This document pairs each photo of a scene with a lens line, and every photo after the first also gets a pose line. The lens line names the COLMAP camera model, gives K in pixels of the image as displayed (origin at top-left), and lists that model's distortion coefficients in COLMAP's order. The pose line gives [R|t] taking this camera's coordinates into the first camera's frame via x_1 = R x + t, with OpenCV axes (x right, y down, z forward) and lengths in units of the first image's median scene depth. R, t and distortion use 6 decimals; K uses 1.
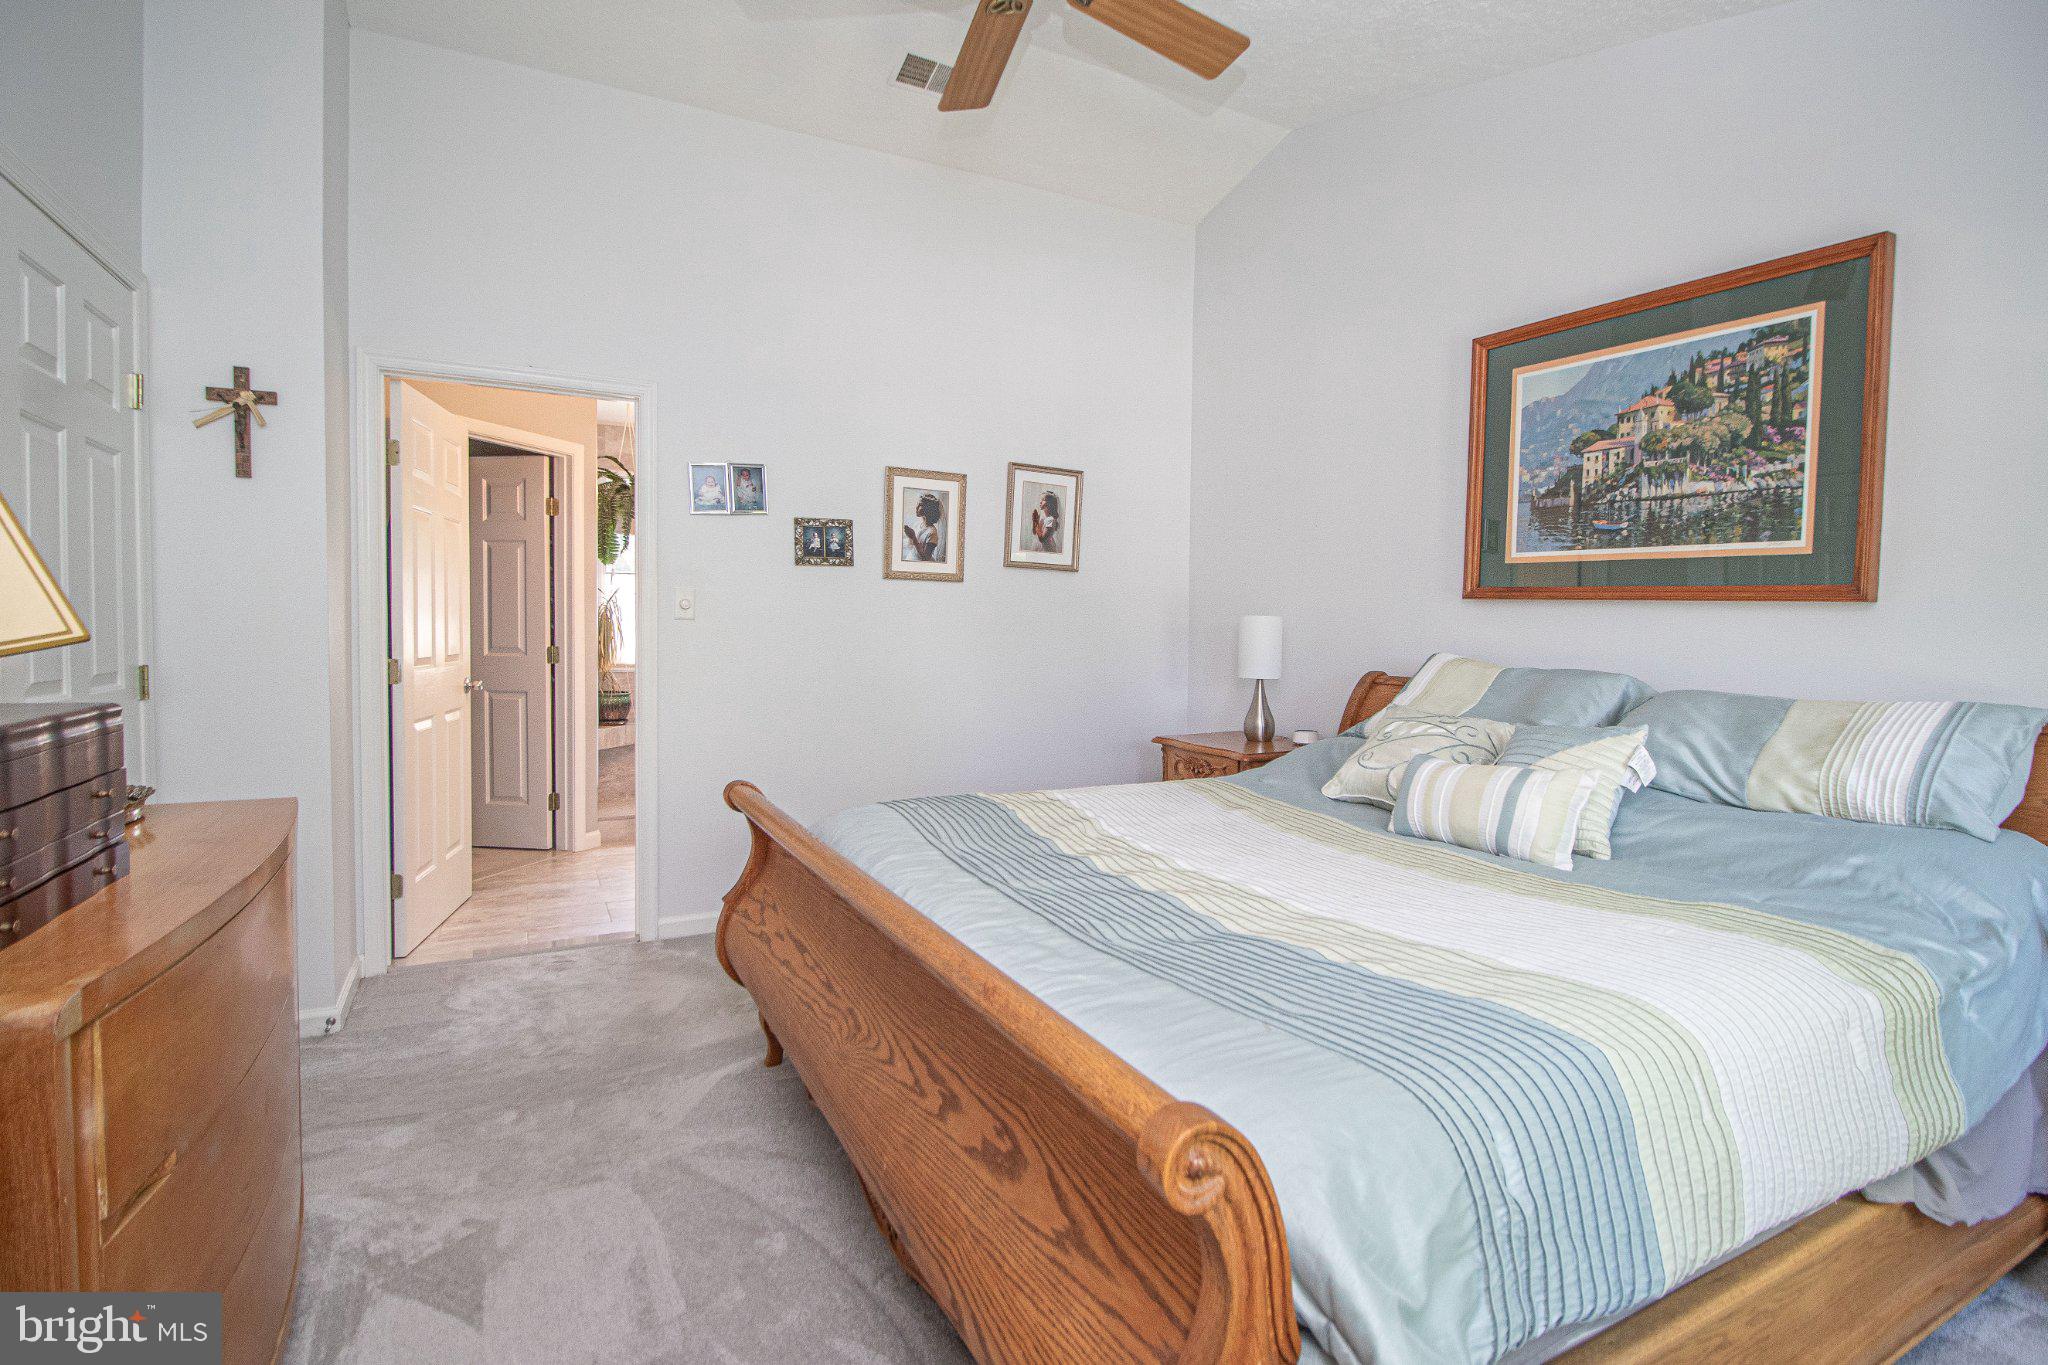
lens RADIAL K [[947.6, 0, 1014.5], [0, 947.6, 677.9], [0, 0, 1]] dist [-0.001388, -0.010245]
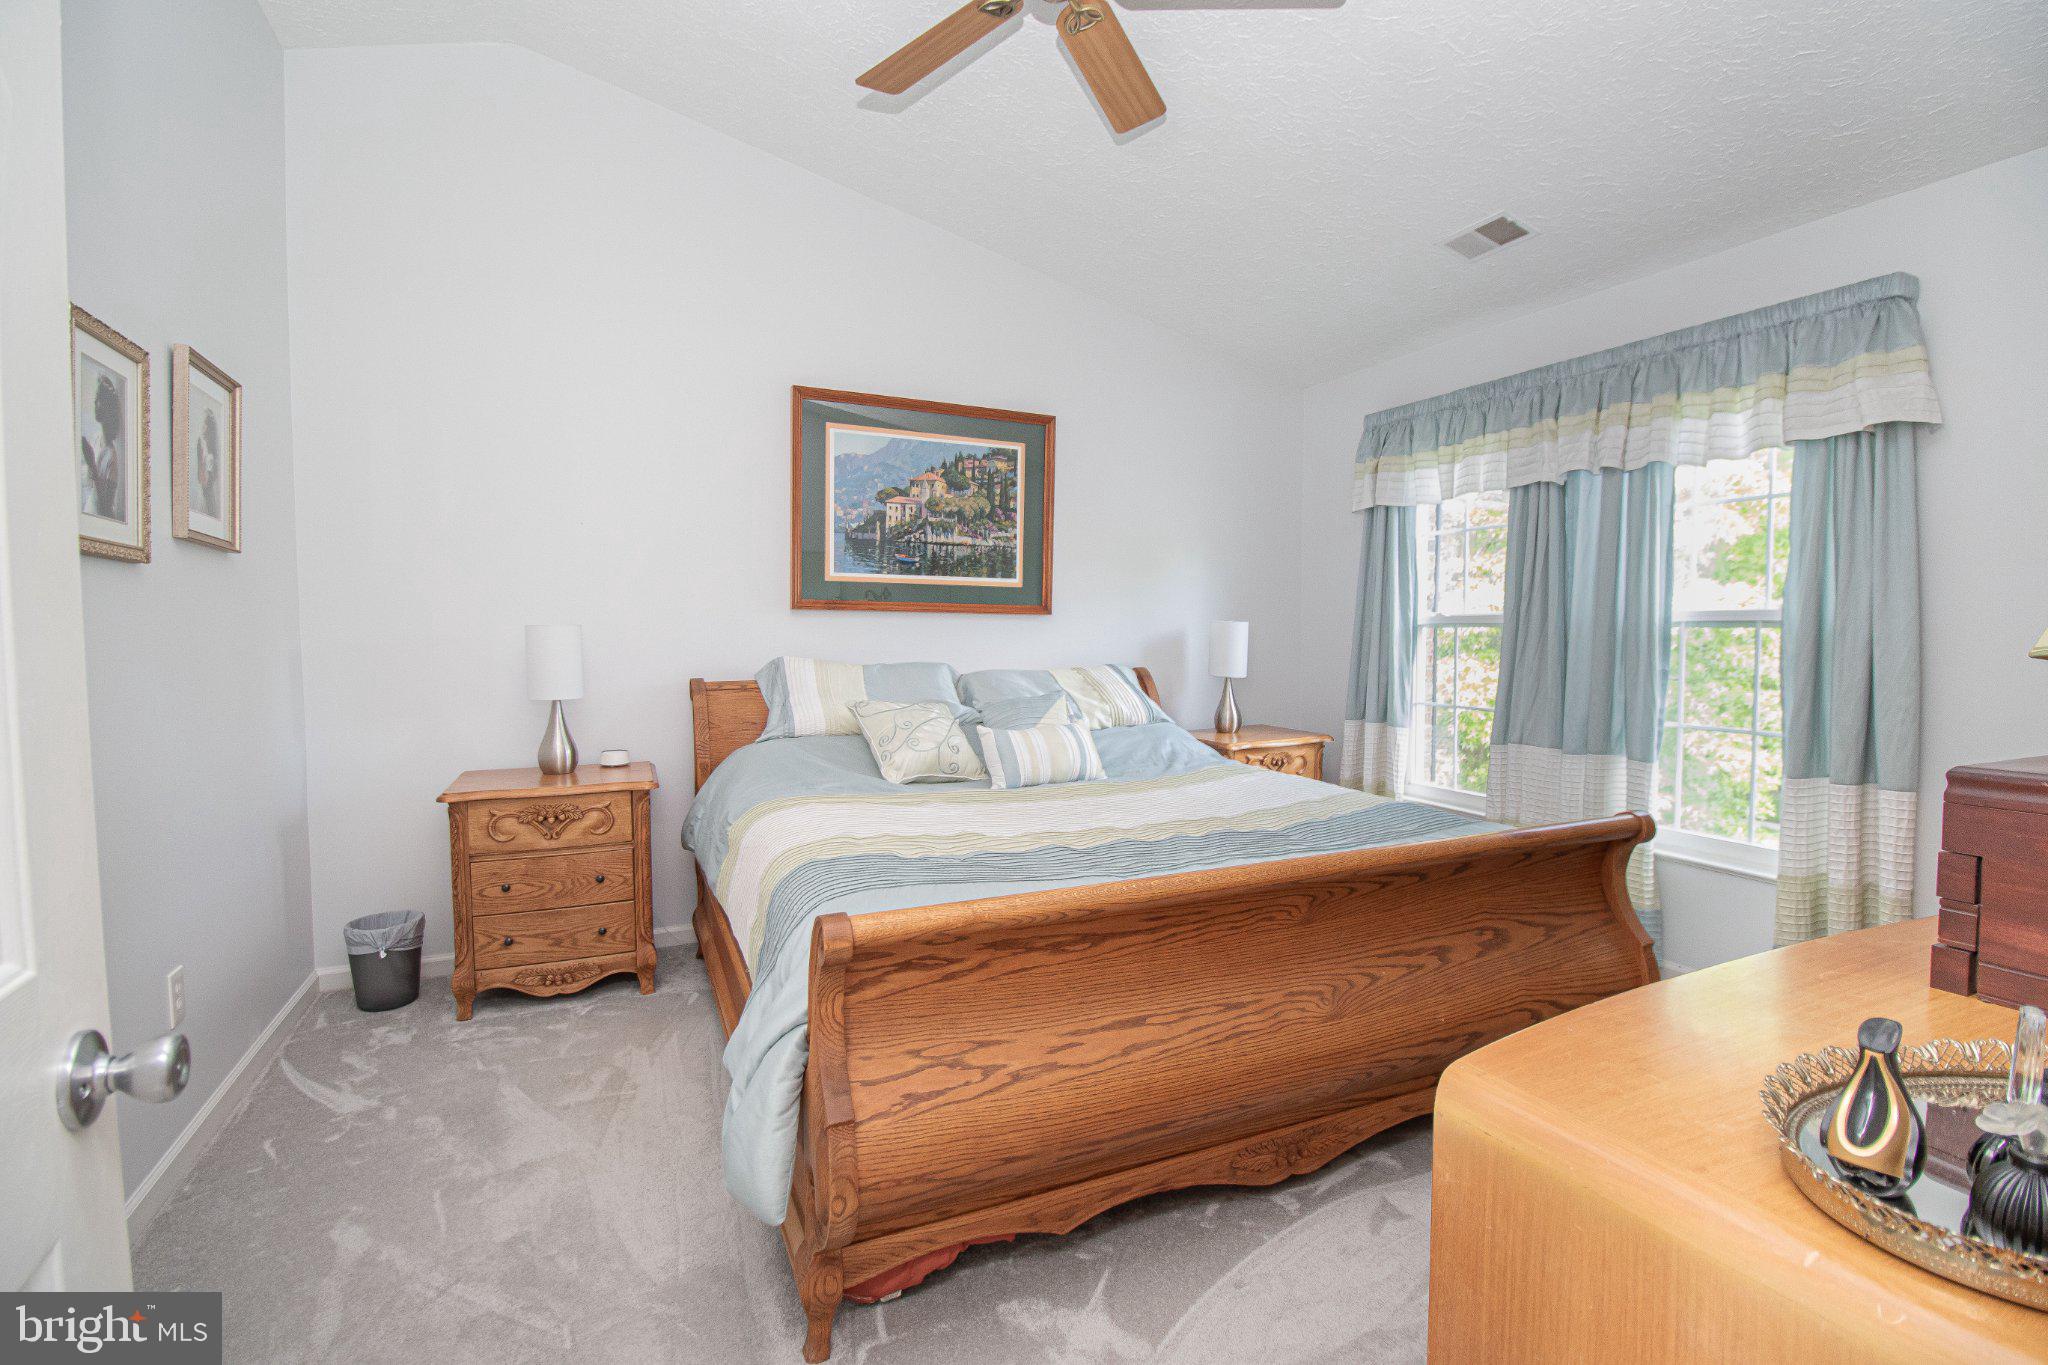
lens RADIAL K [[947.6, 0, 1020.9], [0, 947.6, 688.0], [0, 0, 1]] dist [-0.001388, -0.010245]
pose [[0.072042, -0.076659, 0.994451, -0.817018], [0.064470, 0.995315, 0.072055, -0.064640], [-0.995316, 0.058921, 0.076647, 0.783698]]
